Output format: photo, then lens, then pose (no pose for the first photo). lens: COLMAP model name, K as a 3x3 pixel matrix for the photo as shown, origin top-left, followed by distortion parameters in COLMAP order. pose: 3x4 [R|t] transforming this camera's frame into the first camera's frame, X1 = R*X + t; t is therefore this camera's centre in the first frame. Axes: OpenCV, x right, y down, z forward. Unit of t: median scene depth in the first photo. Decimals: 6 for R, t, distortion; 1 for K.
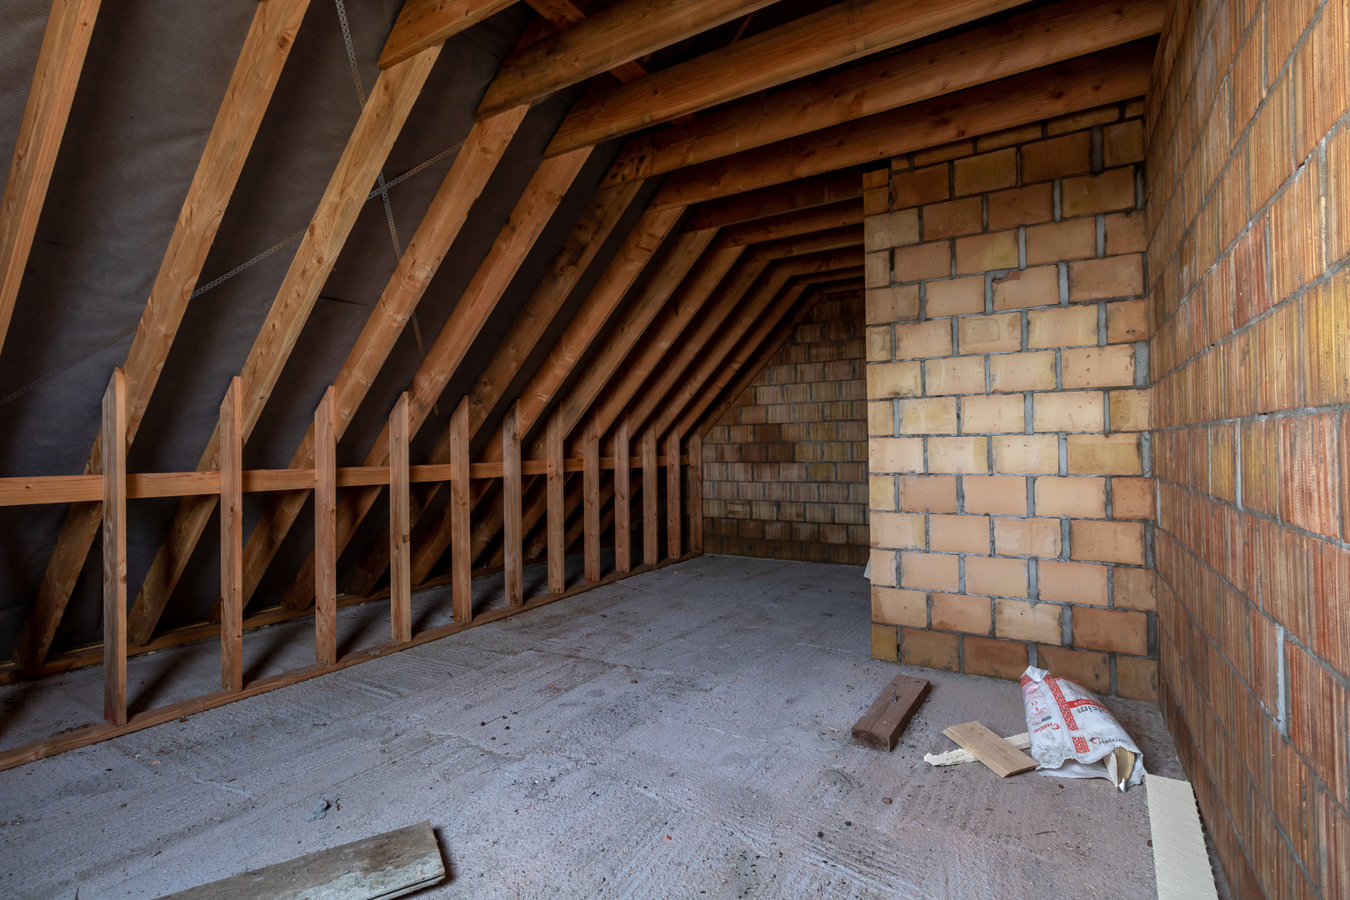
lens RADIAL K [[648.0, 0, 675.0], [0, 648.0, 450.0], [0, 0, 1]] dist [-0.000417, 0.000115]
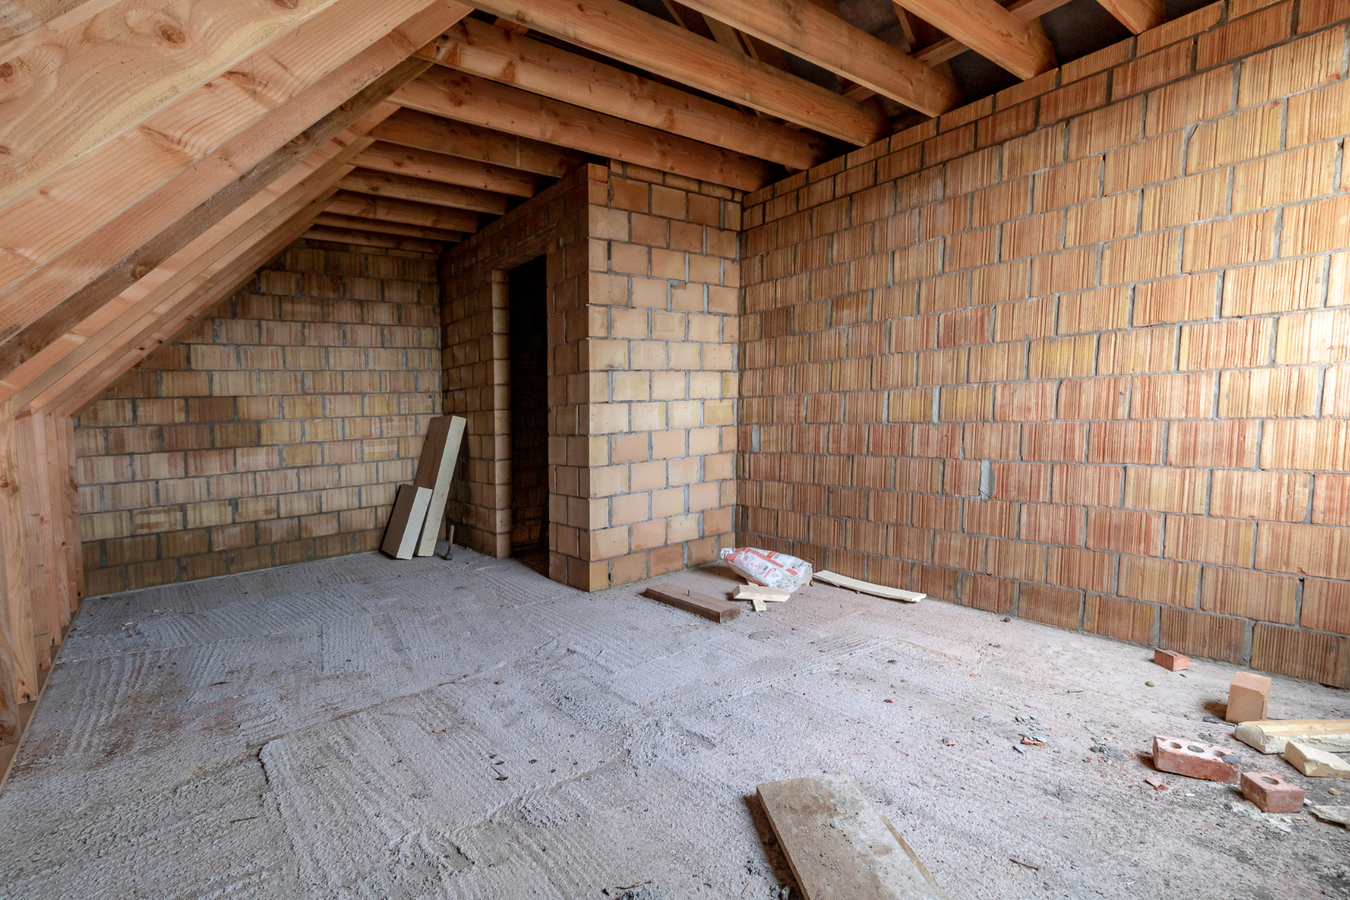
lens RADIAL K [[652.3, 0, 676.2], [0, 652.3, 507.0], [0, 0, 1]] dist [-0.001006, -0.000026]
pose [[0.324332, -0.142862, 0.935093, -0.774350], [0.043148, 0.989735, 0.136245, 0.011391], [-0.944959, -0.003841, 0.327167, 0.481866]]
